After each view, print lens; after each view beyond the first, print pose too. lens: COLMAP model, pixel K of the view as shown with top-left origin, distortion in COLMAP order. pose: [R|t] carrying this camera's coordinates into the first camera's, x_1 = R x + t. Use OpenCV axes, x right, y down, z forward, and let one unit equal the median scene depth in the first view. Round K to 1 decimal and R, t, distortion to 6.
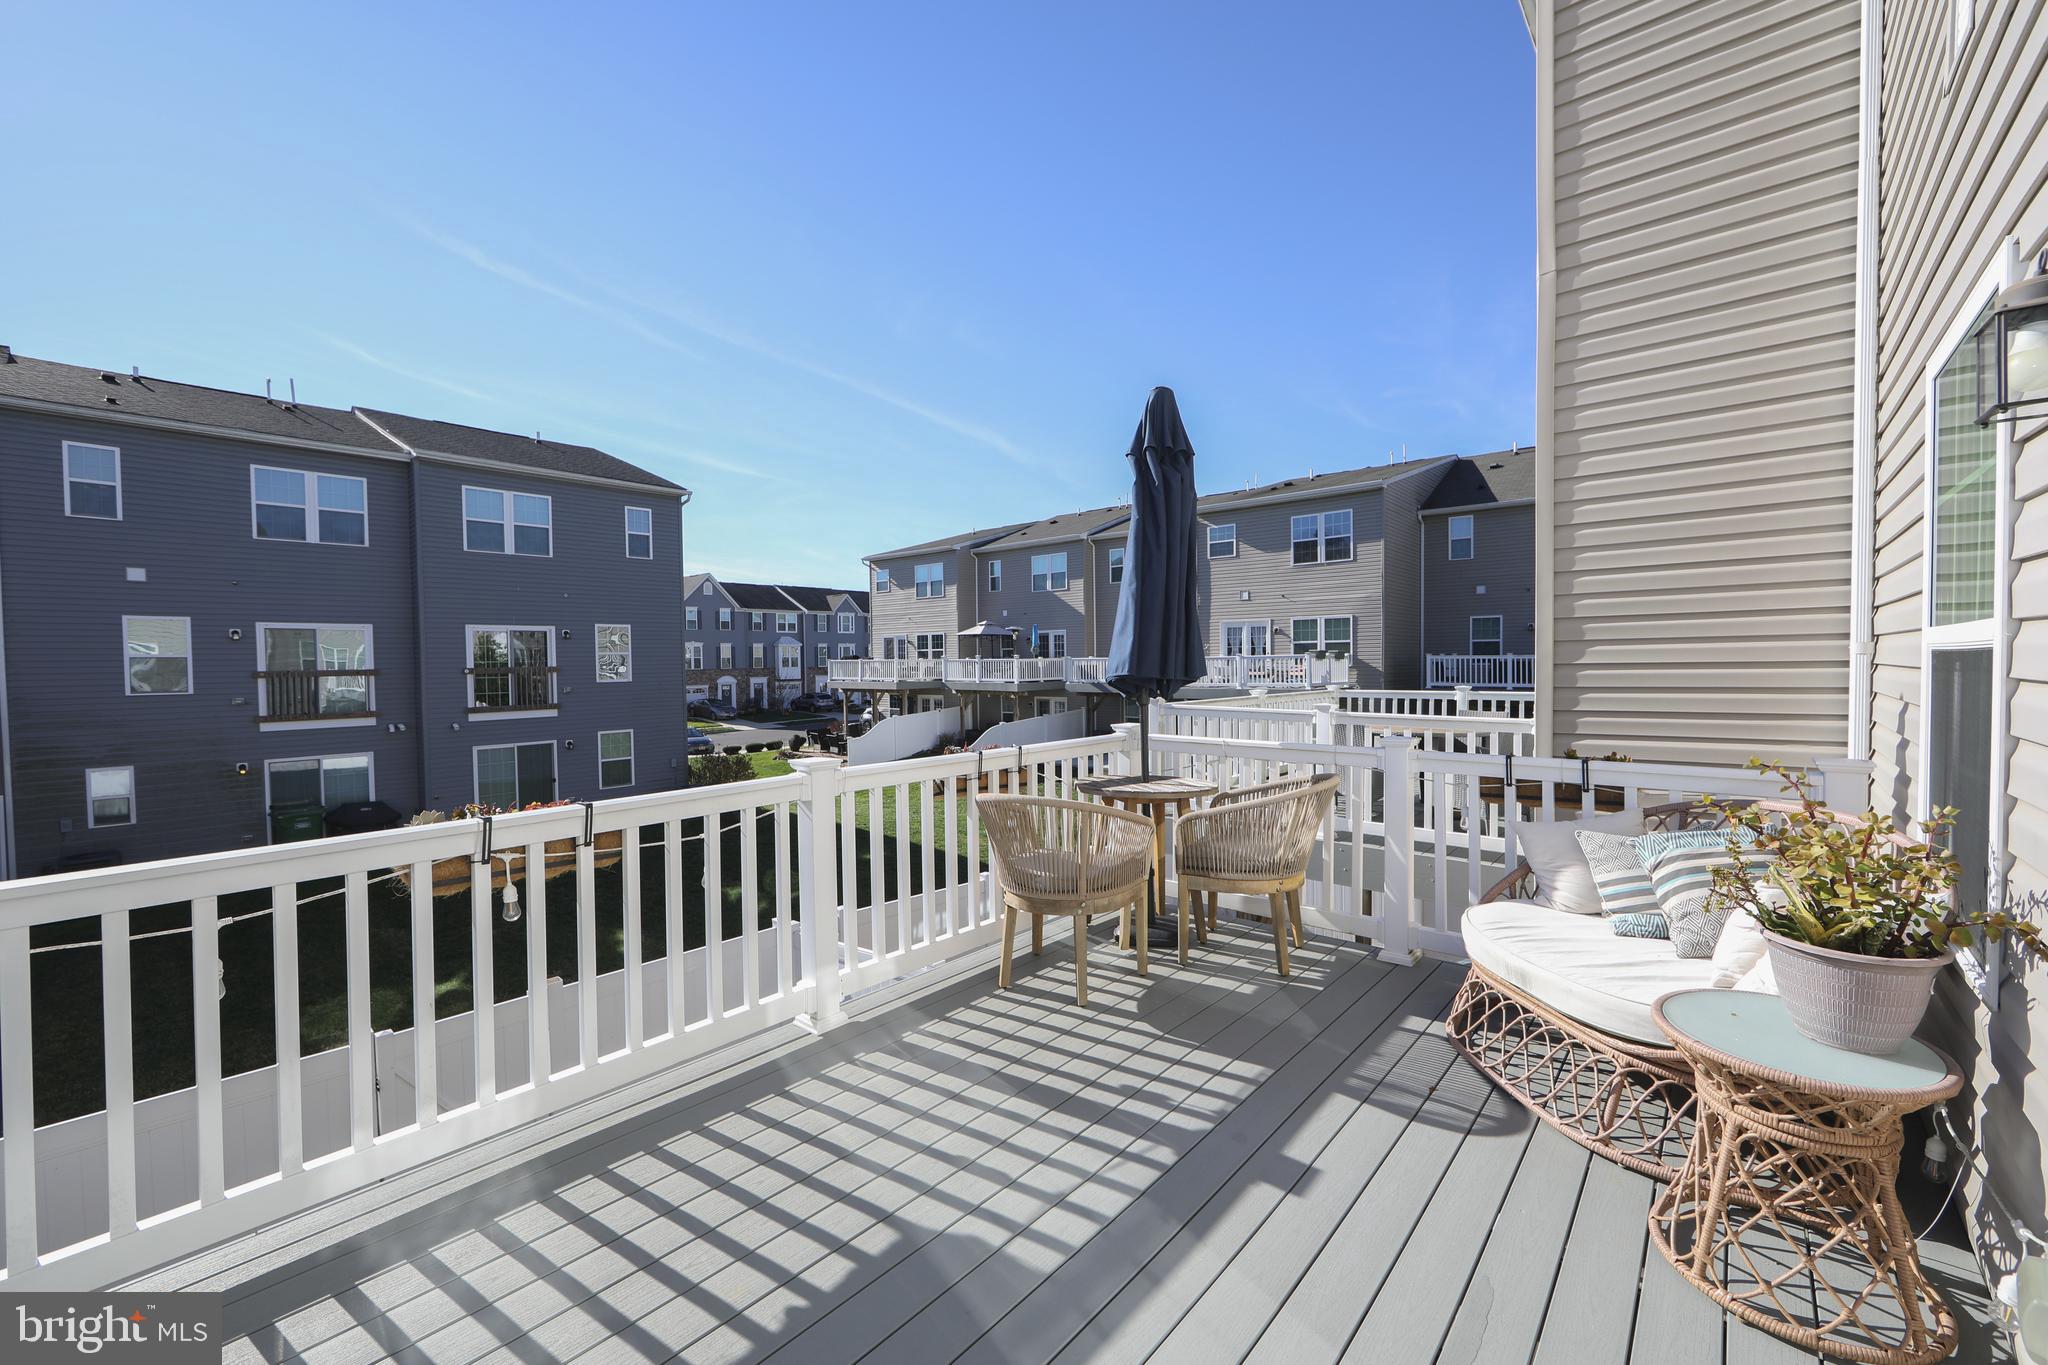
lens RADIAL K [[806.5, 0, 1030.1], [0, 806.5, 681.6], [0, 0, 1]] dist [-0.002746, 0.000103]
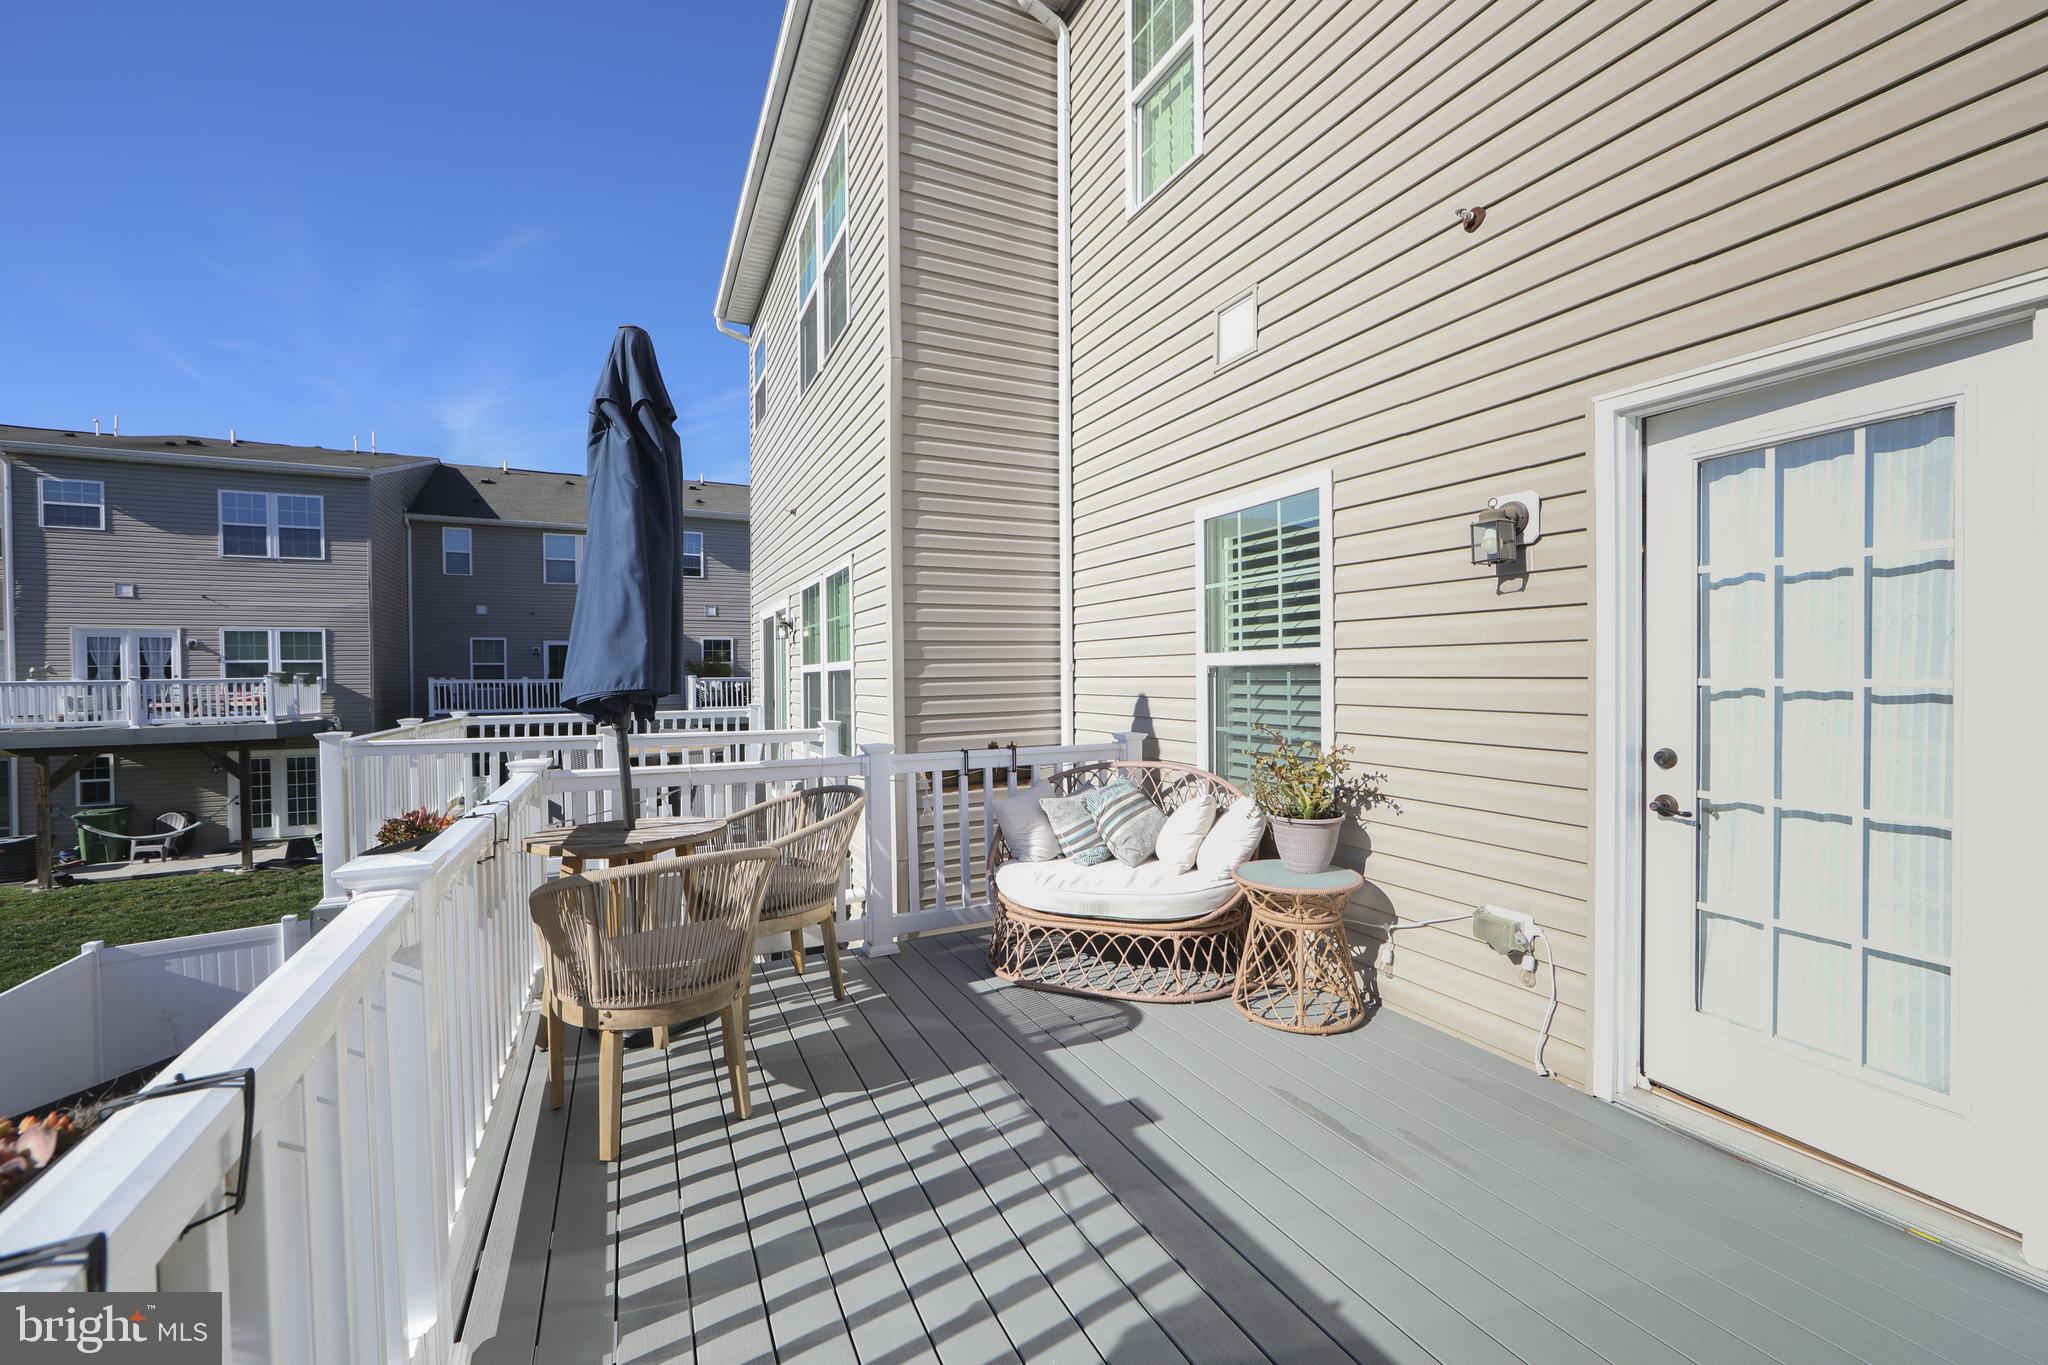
lens RADIAL K [[806.5, 0, 1030.1], [0, 806.5, 681.6], [0, 0, 1]] dist [-0.002746, 0.000103]
pose [[0.426168, -0.007621, 0.904612, -0.551933], [0.033630, 0.999407, -0.007423, -0.002664], [-0.904019, 0.033585, 0.426171, 0.436057]]
